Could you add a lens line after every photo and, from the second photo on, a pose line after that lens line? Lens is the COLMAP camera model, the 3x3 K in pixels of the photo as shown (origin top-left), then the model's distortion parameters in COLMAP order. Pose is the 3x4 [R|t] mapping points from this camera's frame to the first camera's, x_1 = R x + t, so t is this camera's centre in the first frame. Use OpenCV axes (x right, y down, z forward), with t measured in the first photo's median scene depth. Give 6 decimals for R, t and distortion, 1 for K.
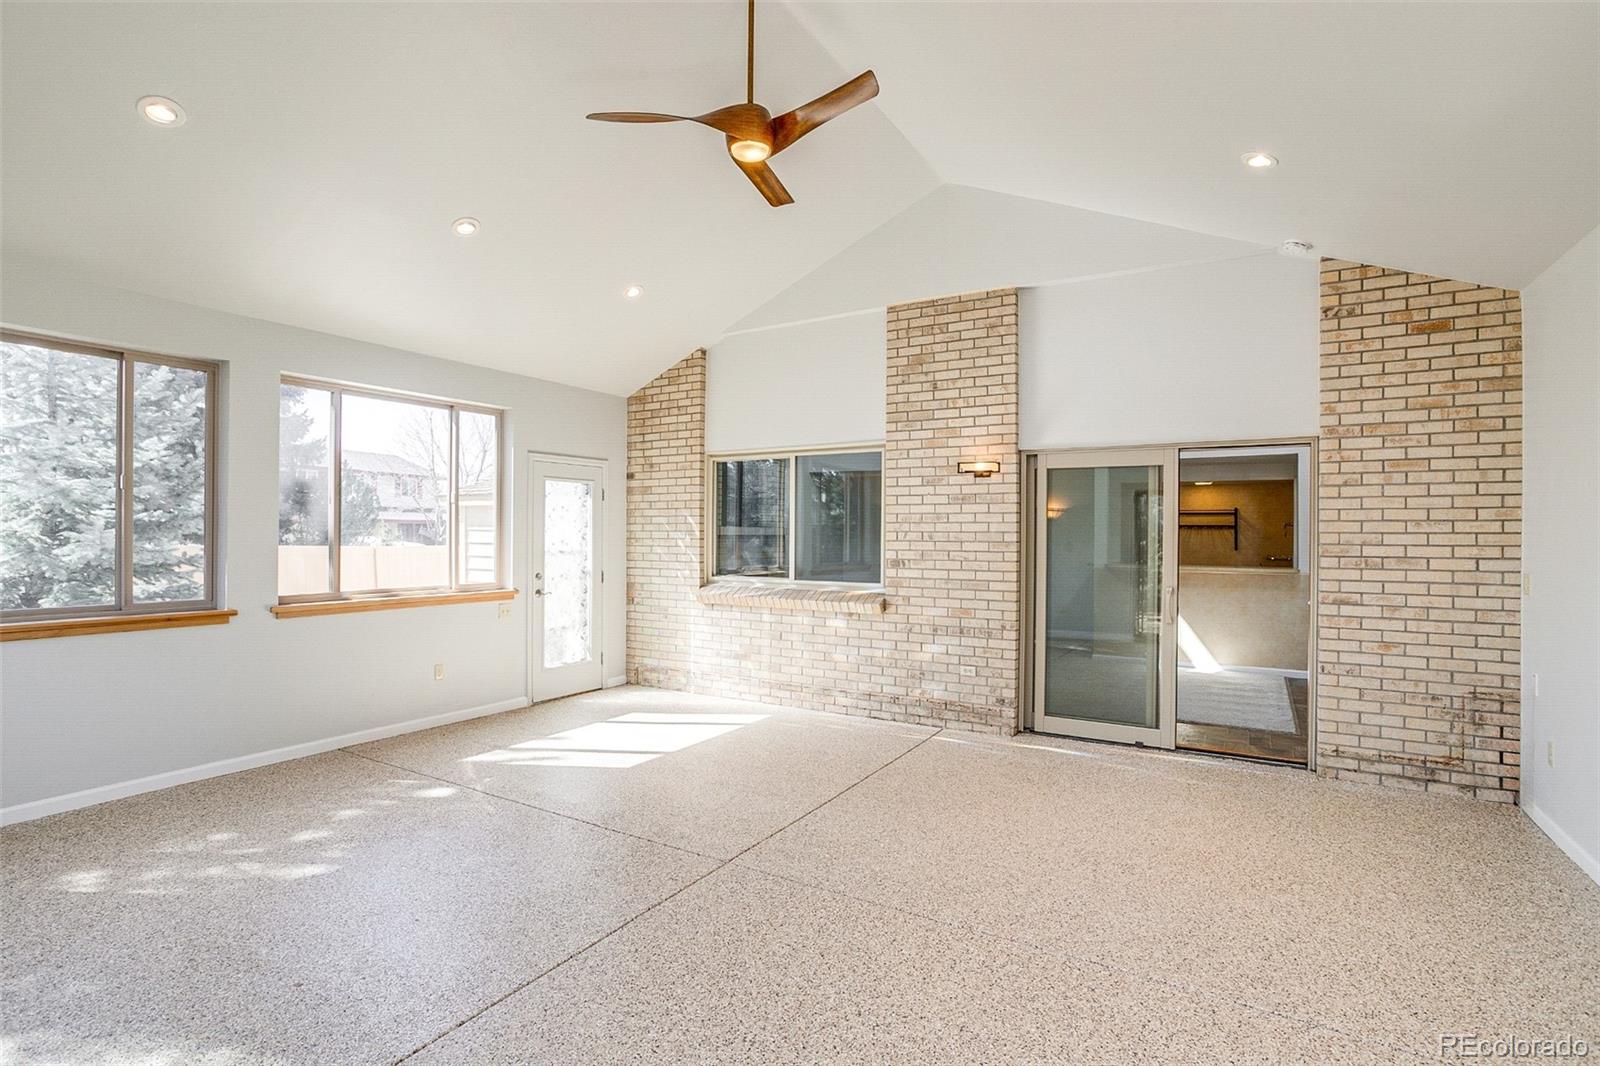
lens RADIAL K [[768.8, 0, 797.2], [0, 768.8, 532.8], [0, 0, 1]] dist [-0.056839, 0.027836]
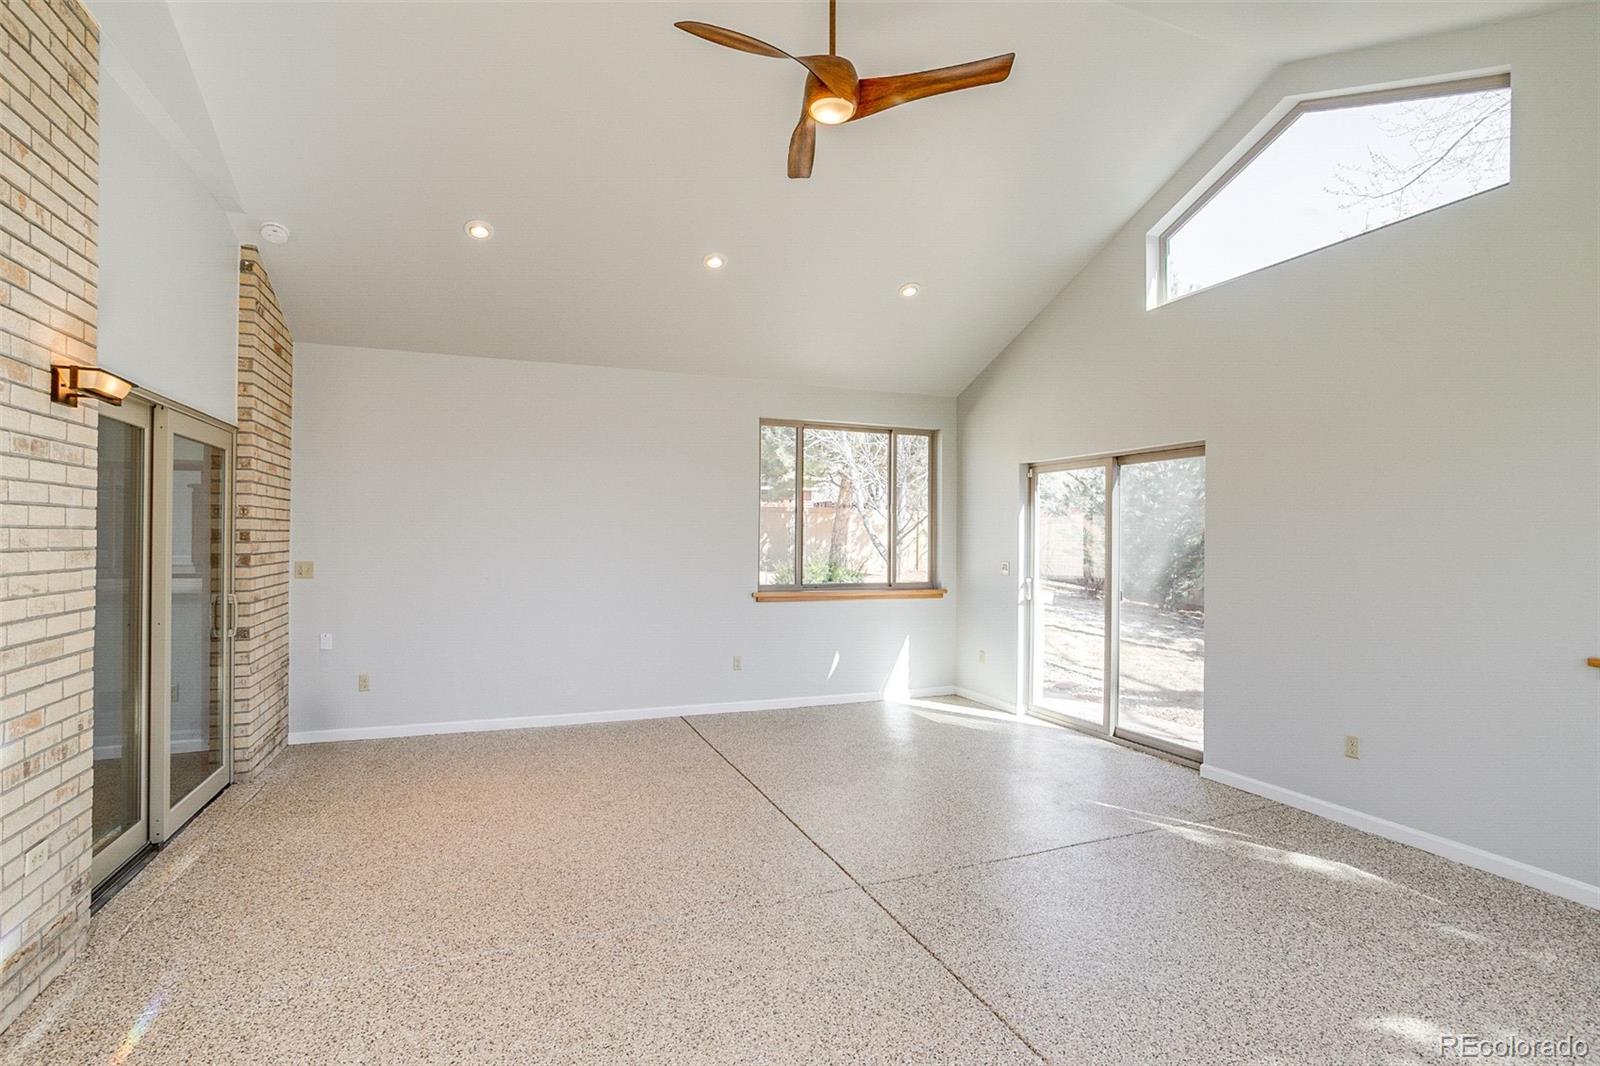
lens RADIAL K [[768.8, 0, 794.9], [0, 768.8, 530.9], [0, 0, 1]] dist [-0.056839, 0.027836]
pose [[-0.795382, -0.004827, 0.606089, -0.359822], [-0.009983, 0.999937, -0.005137, -0.000761], [-0.606026, -0.010137, -0.795380, 1.089000]]
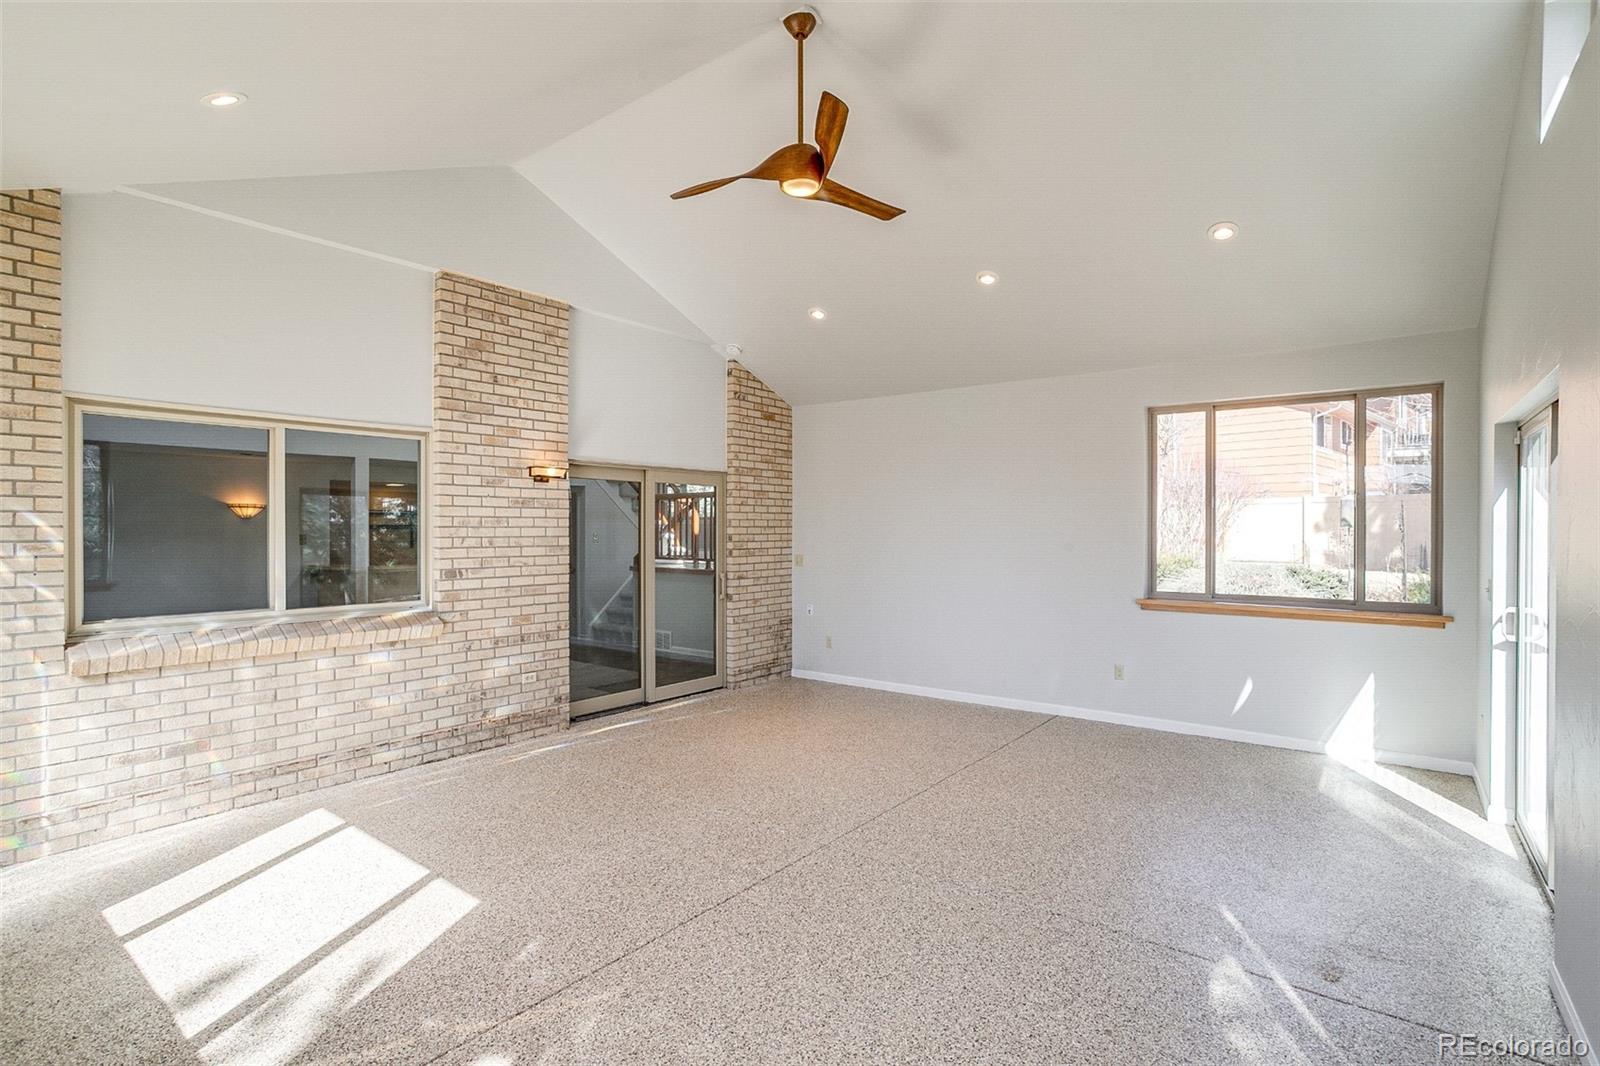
lens RADIAL K [[768.8, 0, 788.0], [0, 768.8, 530.3], [0, 0, 1]] dist [-0.056839, 0.027836]
pose [[0.126259, -0.007081, 0.991972, -0.713283], [0.000803, 0.999975, 0.007036, -0.015902], [-0.991997, -0.000092, 0.126262, 0.554098]]
